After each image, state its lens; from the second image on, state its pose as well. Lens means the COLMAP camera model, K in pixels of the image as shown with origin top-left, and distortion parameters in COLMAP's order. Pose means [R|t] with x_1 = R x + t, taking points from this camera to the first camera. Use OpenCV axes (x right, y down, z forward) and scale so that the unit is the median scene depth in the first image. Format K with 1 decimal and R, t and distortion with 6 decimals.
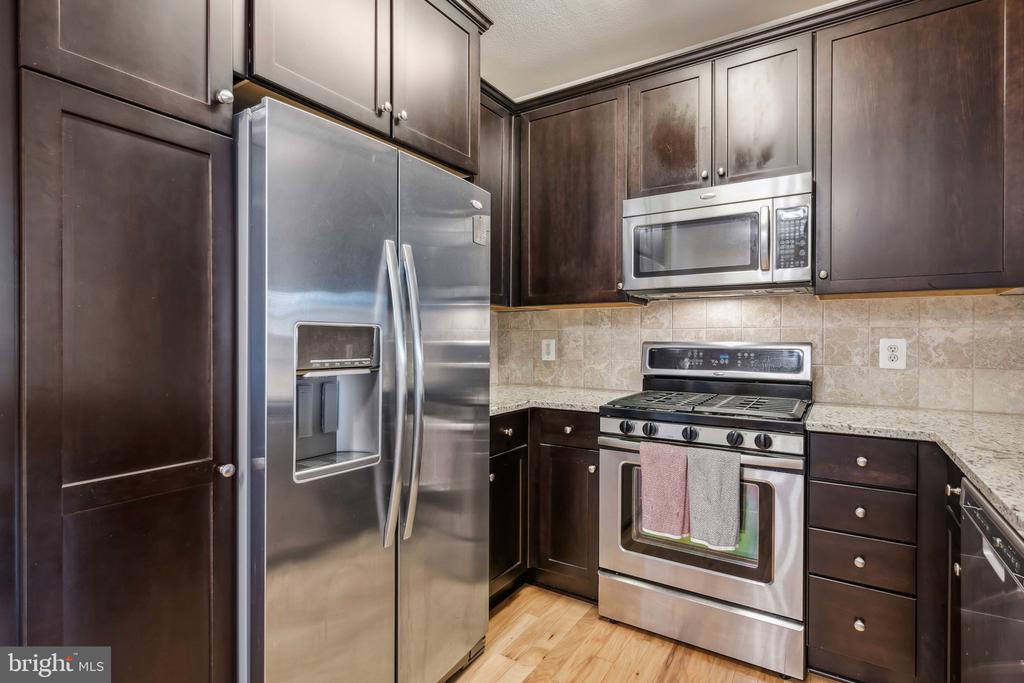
lens RADIAL K [[505.2, 0, 512.0], [0, 505.2, 341.5], [0, 0, 1]] dist [0.001295, 0.000358]
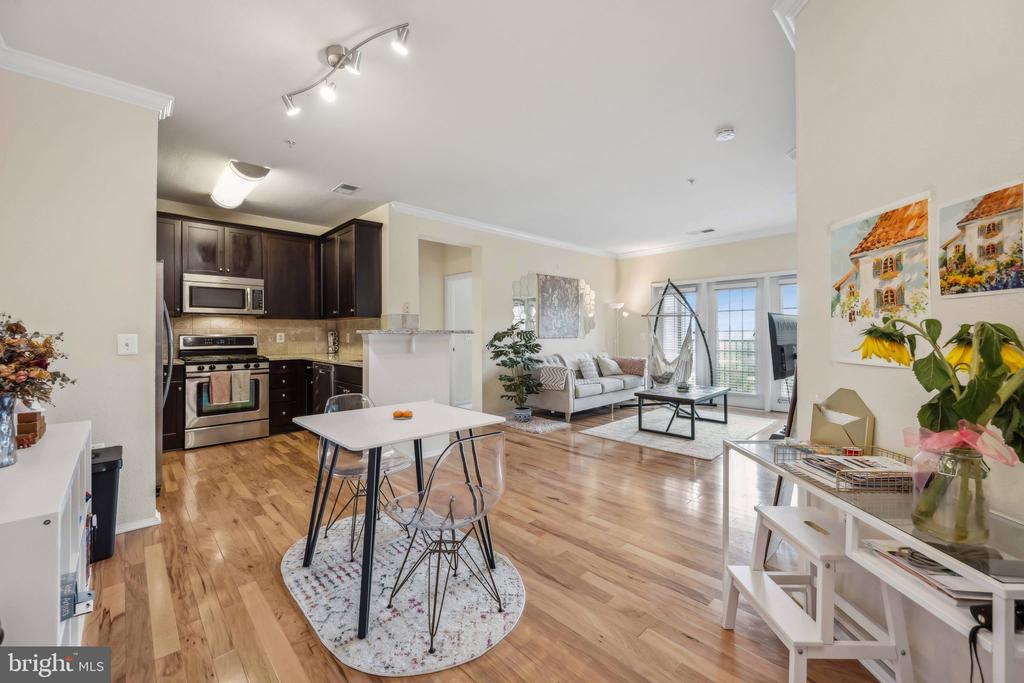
lens RADIAL K [[408.8, 0, 513.1], [0, 408.8, 328.5], [0, 0, 1]] dist [0.001694, 0.000341]
pose [[0.226313, 0.005981, 0.974036, -1.432289], [0.008878, 0.999927, -0.008203, 0.000570], [-0.974014, 0.010504, 0.226243, -1.006014]]
